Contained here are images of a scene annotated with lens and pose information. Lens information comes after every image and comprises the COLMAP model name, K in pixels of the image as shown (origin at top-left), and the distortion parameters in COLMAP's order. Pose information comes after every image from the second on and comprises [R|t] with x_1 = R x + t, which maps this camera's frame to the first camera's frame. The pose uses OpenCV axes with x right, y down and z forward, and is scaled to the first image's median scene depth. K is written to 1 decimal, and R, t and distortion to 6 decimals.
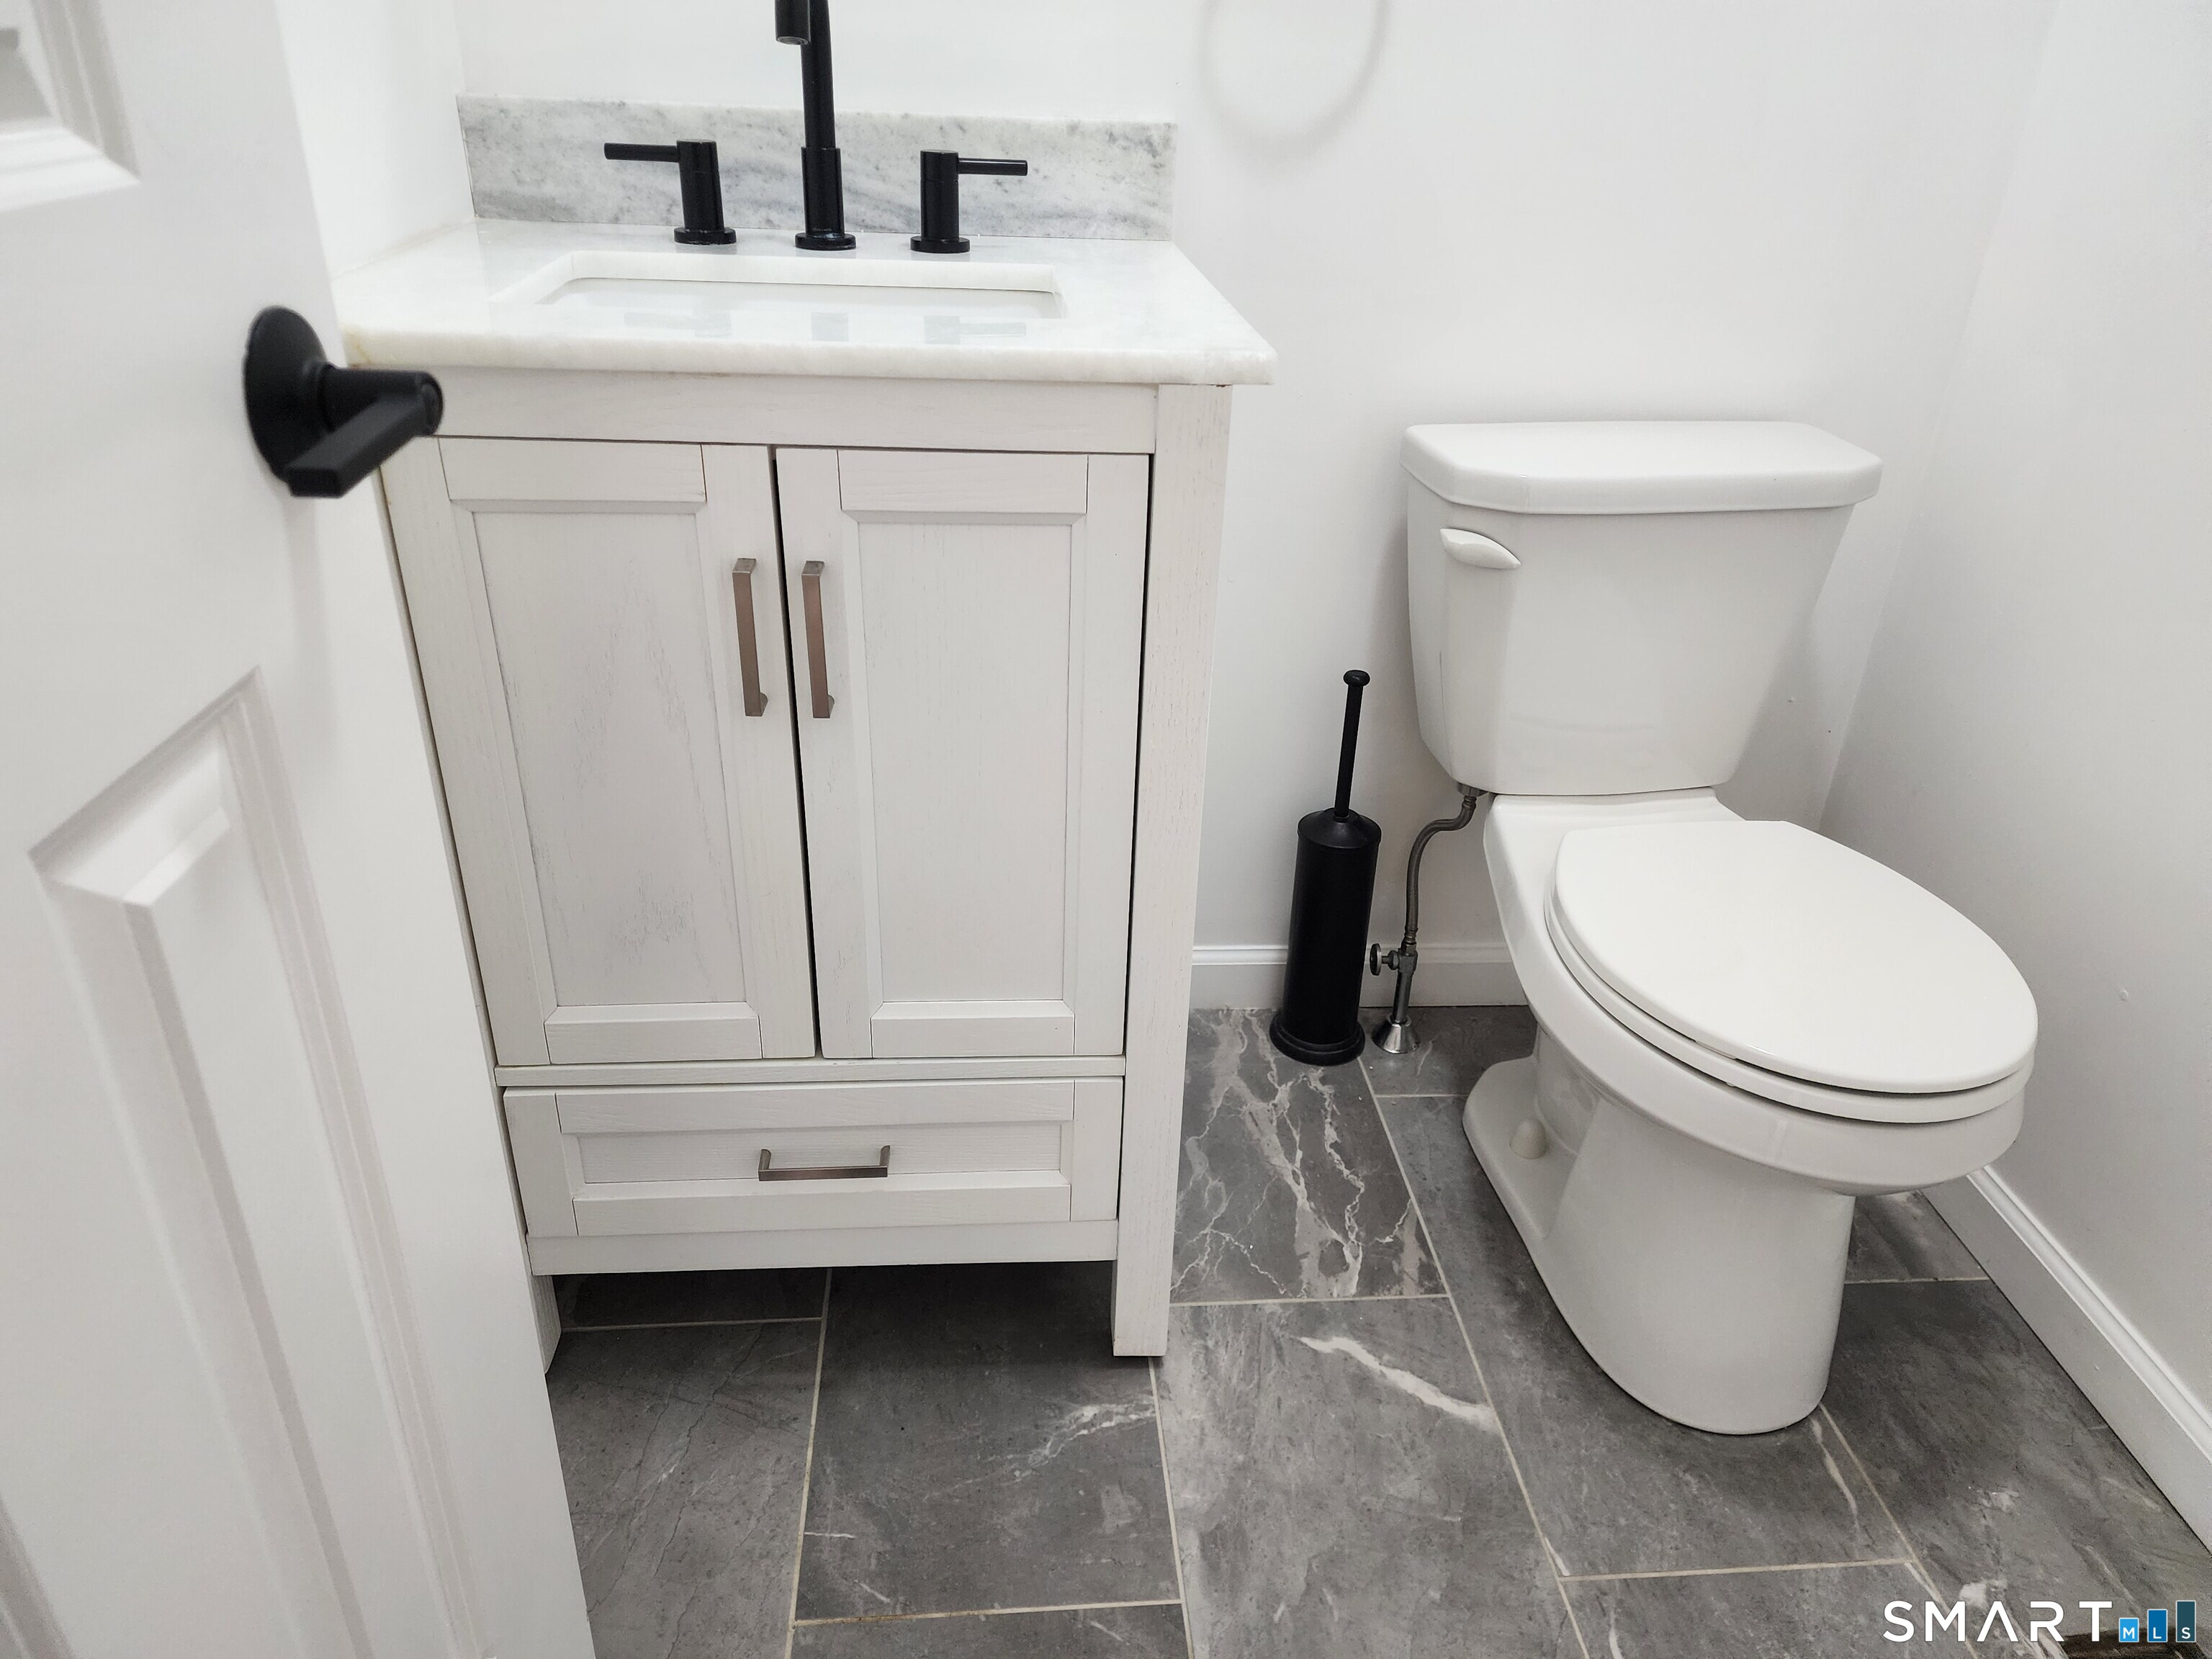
lens RADIAL K [[1461.1, 0, 1102.6], [0, 1461.1, 816.9], [0, 0, 1]] dist [0.120366, -0.166694]
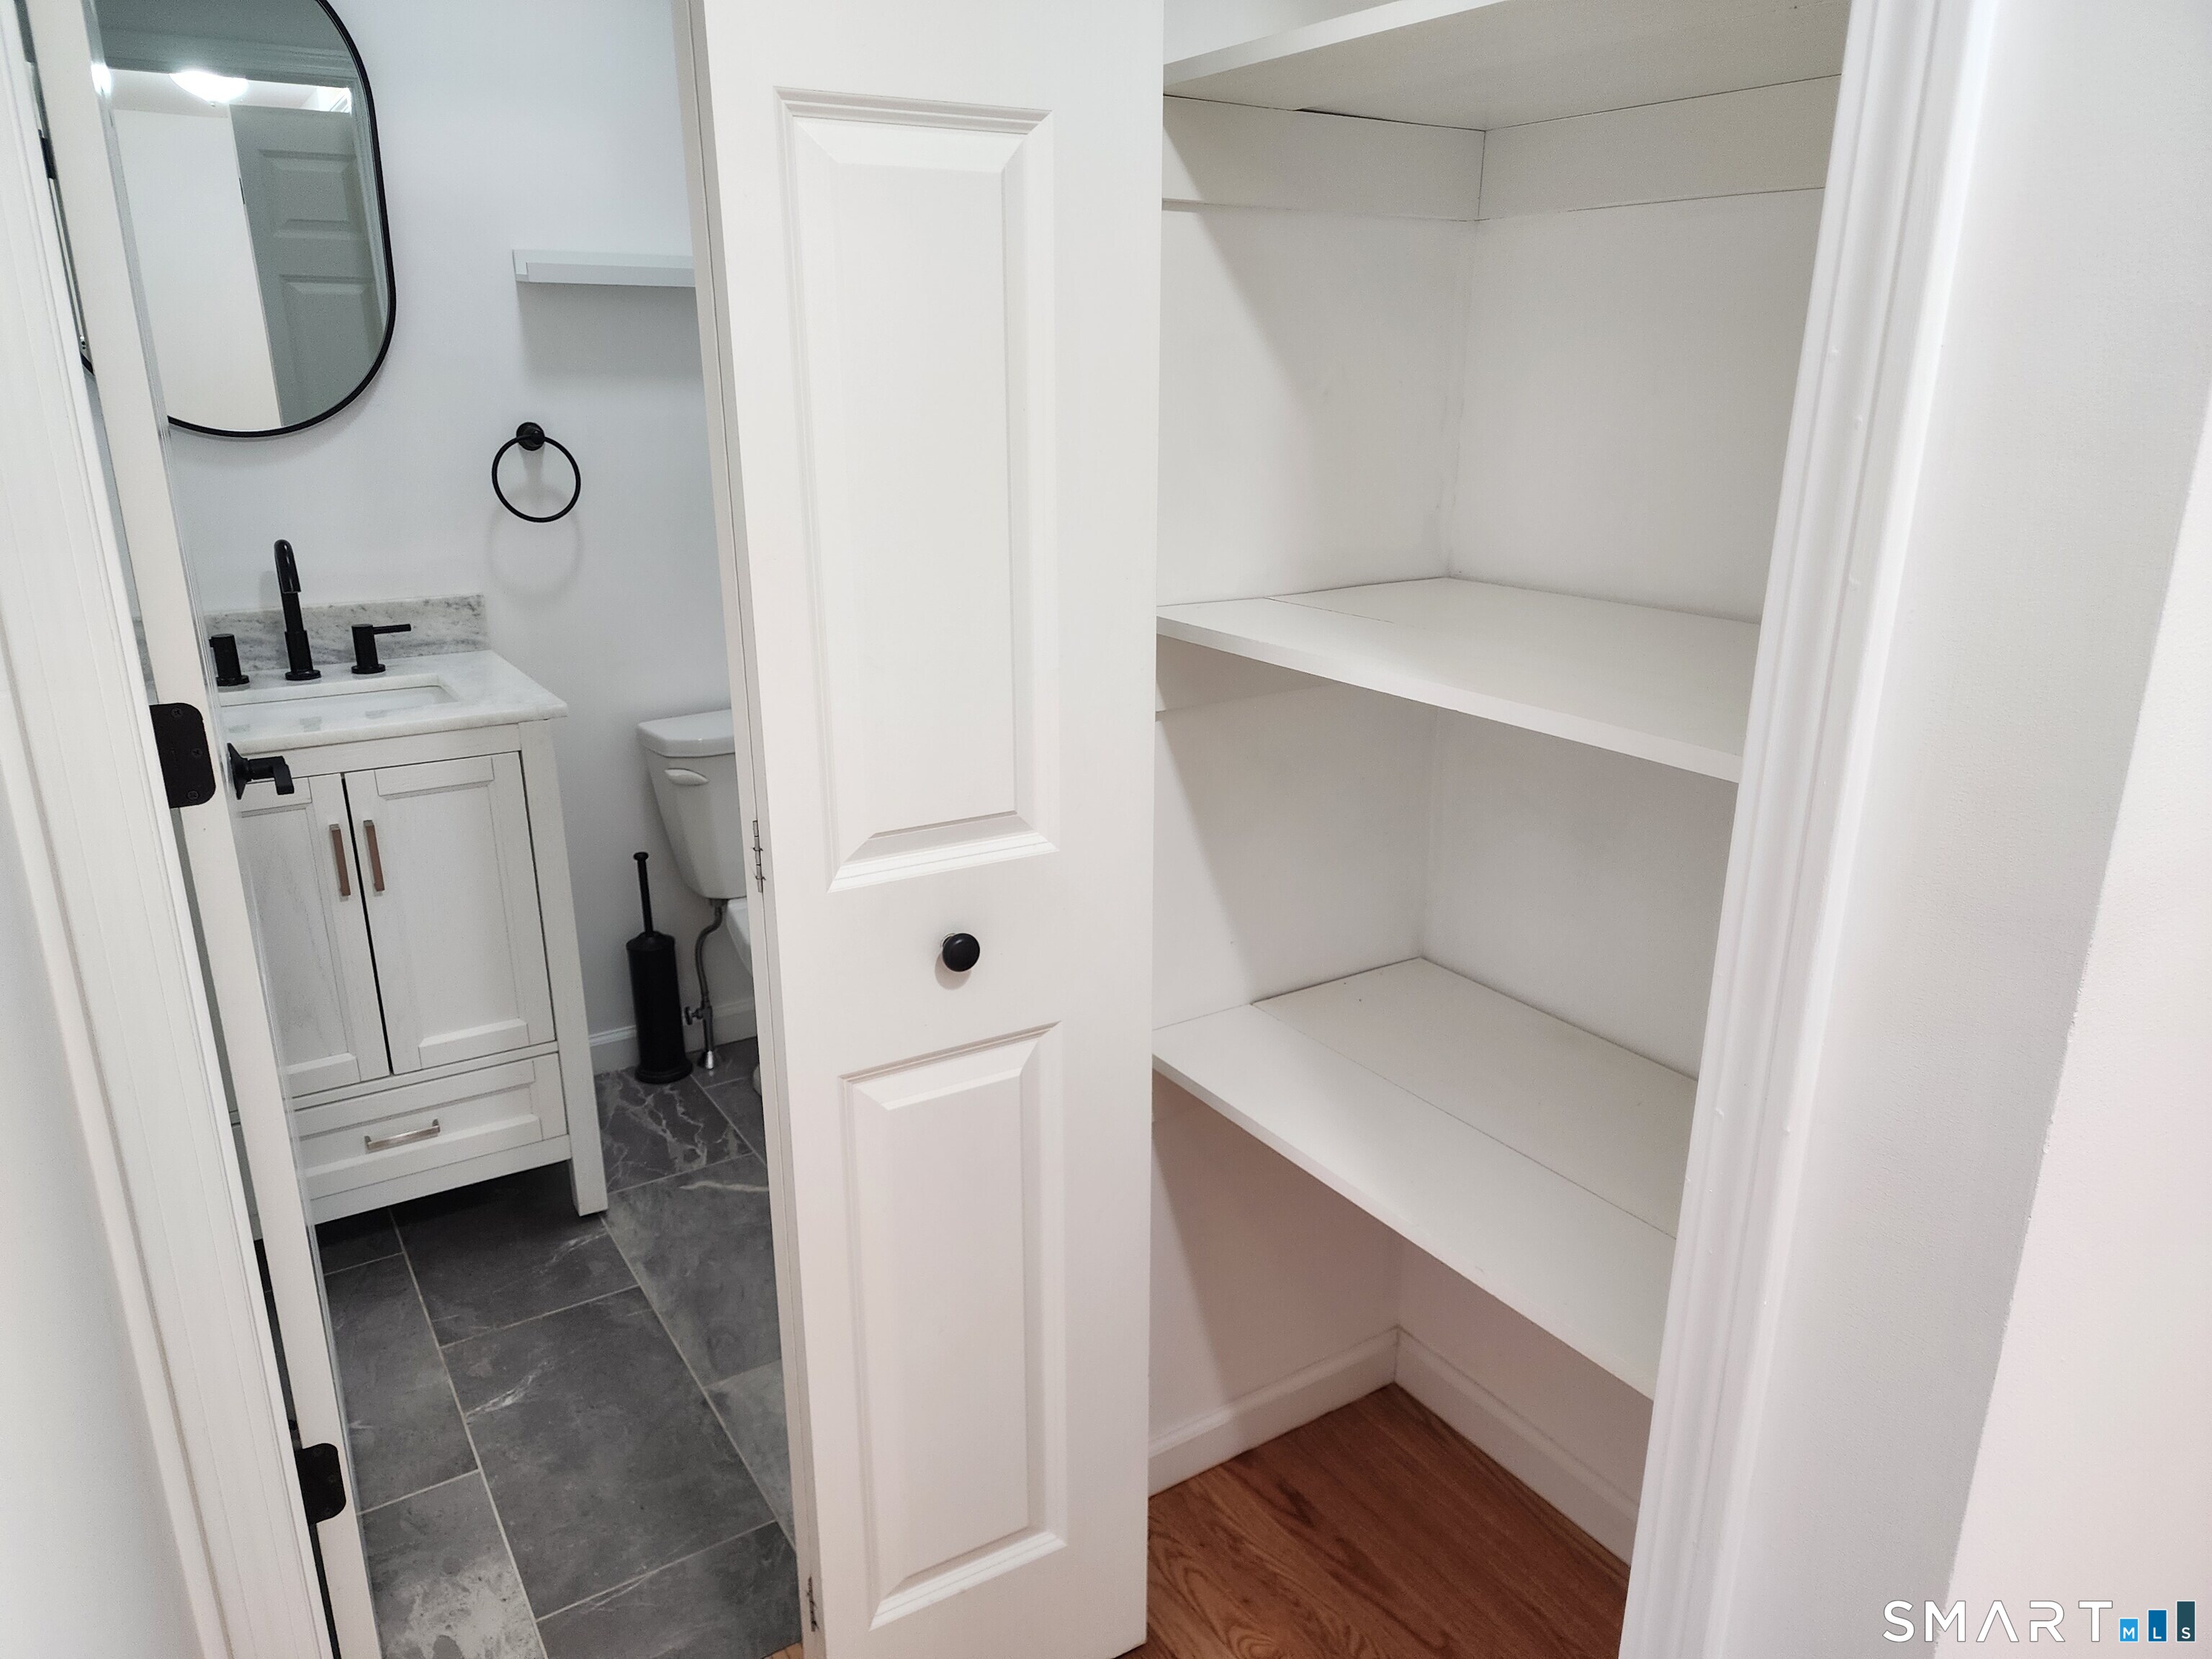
lens RADIAL K [[1410.6, 0, 1093.5], [0, 1410.6, 831.4], [0, 0, 1]] dist [0.026001, -0.038317]
pose [[0.875811, -0.173612, 0.450349, -0.140199], [0.247278, 0.962708, -0.109761, 0.240933], [-0.414499, 0.207491, 0.886080, -0.927781]]
